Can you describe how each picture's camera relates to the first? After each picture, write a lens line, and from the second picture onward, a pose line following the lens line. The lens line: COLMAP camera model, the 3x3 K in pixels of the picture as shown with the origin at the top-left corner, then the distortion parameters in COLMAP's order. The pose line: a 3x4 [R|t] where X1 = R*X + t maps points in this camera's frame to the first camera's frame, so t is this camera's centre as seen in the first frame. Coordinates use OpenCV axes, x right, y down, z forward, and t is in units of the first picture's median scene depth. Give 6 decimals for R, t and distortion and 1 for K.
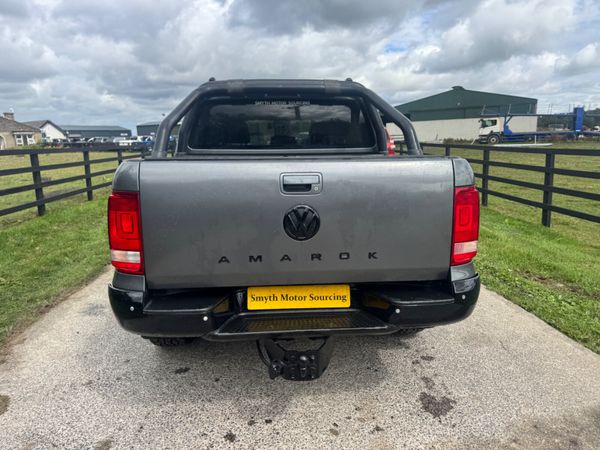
lens RADIAL K [[428.1, 0, 293.9], [0, 428.1, 233.8], [0, 0, 1]] dist [0.028769, -0.030885]
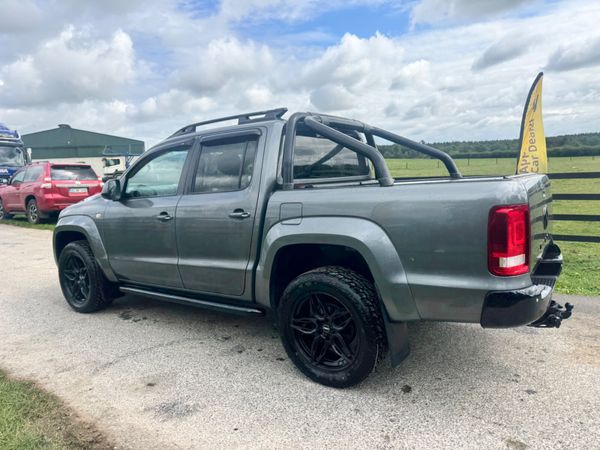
lens RADIAL K [[428.1, 0, 293.9], [0, 428.1, 233.8], [0, 0, 1]] dist [0.028769, -0.030885]
pose [[0.627363, -0.121992, 0.769113, -1.274817], [0.189959, 0.981792, 0.000776, -0.104809], [-0.755203, 0.145613, 0.639113, 0.539145]]
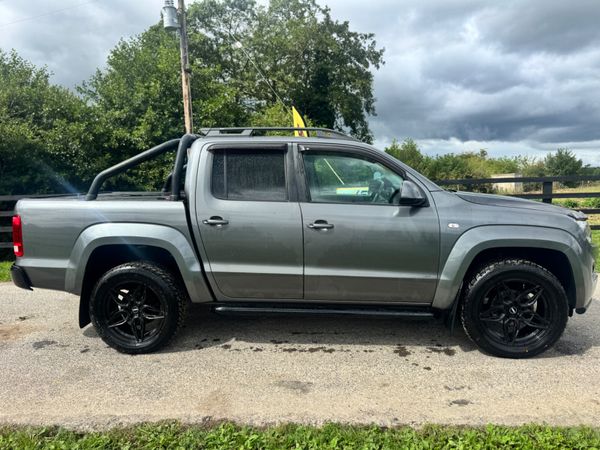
lens RADIAL K [[428.1, 0, 293.9], [0, 428.1, 233.8], [0, 0, 1]] dist [0.028769, -0.030885]
pose [[-0.171127, 0.141075, -0.975097, 1.604099], [-0.176643, 0.969266, 0.171232, -0.442457], [0.969285, 0.201547, -0.140947, 1.939940]]
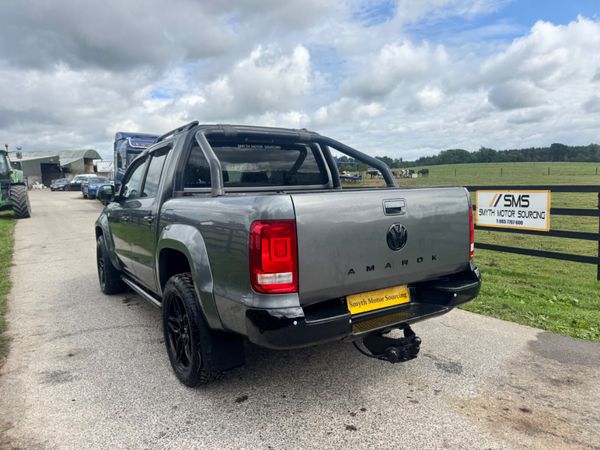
lens RADIAL K [[428.1, 0, 293.9], [0, 428.1, 233.8], [0, 0, 1]] dist [0.028769, -0.030885]
pose [[0.873039, -0.068934, 0.482754, -0.674649], [0.116091, 0.990877, -0.068455, 0.013382], [-0.473631, 0.115807, 0.873076, 0.001355]]
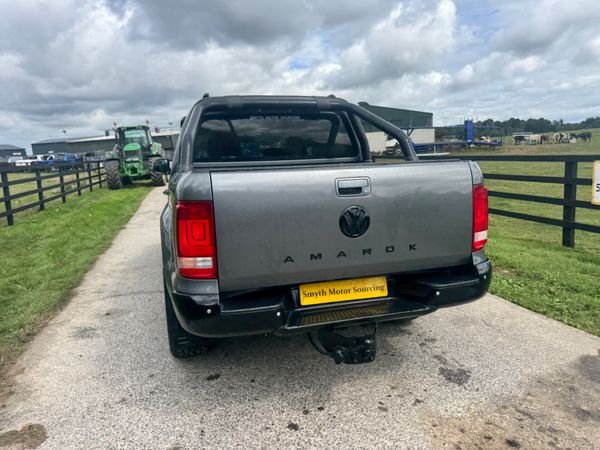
lens RADIAL K [[428.1, 0, 293.9], [0, 428.1, 233.8], [0, 0, 1]] dist [0.028769, -0.030885]
pose [[0.979286, -0.059633, 0.193503, -0.272037], [0.065810, 0.997503, -0.025646, 0.018287], [-0.191491, 0.037849, 0.980764, -0.056110]]
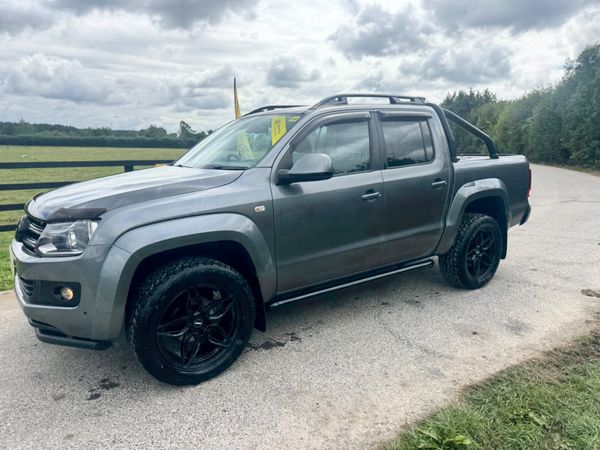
lens RADIAL K [[432.7, 0, 294.7], [0, 432.7, 224.7], [0, 0, 1]] dist [0.007079, -0.003385]
pose [[-0.530975, -0.134211, 0.836691, -1.453338], [0.191786, 0.942724, 0.272929, -0.572367], [-0.825399, 0.305384, -0.474823, 2.672562]]
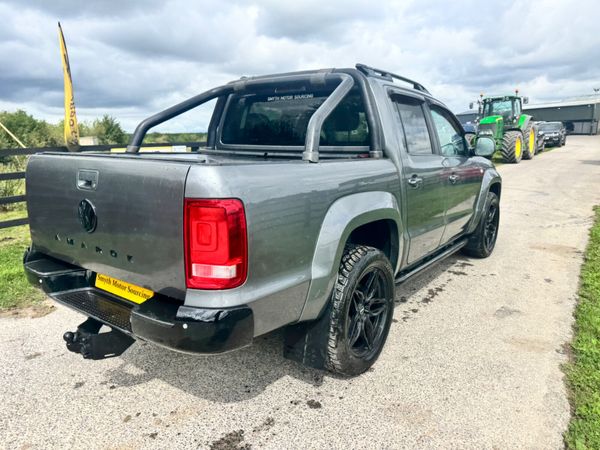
lens RADIAL K [[428.1, 0, 293.9], [0, 428.1, 233.8], [0, 0, 1]] dist [0.028769, -0.030885]
pose [[0.760657, 0.151238, -0.631291, 0.843444], [-0.136483, 0.988005, 0.072245, -0.099505], [0.634644, 0.031207, 0.772174, 0.368269]]
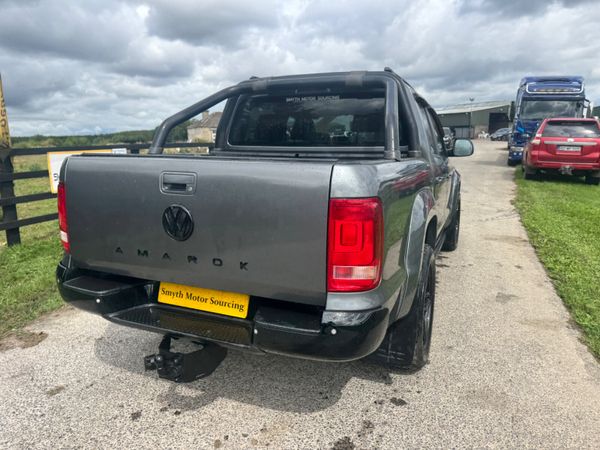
lens RADIAL K [[432.7, 0, 294.7], [0, 432.7, 224.7], [0, 0, 1]] dist [0.007079, -0.003385]
pose [[0.887613, 0.097347, -0.450186, 0.533927], [-0.101052, 0.994755, 0.015863, -0.048254], [0.449369, 0.031412, 0.892794, 0.173876]]
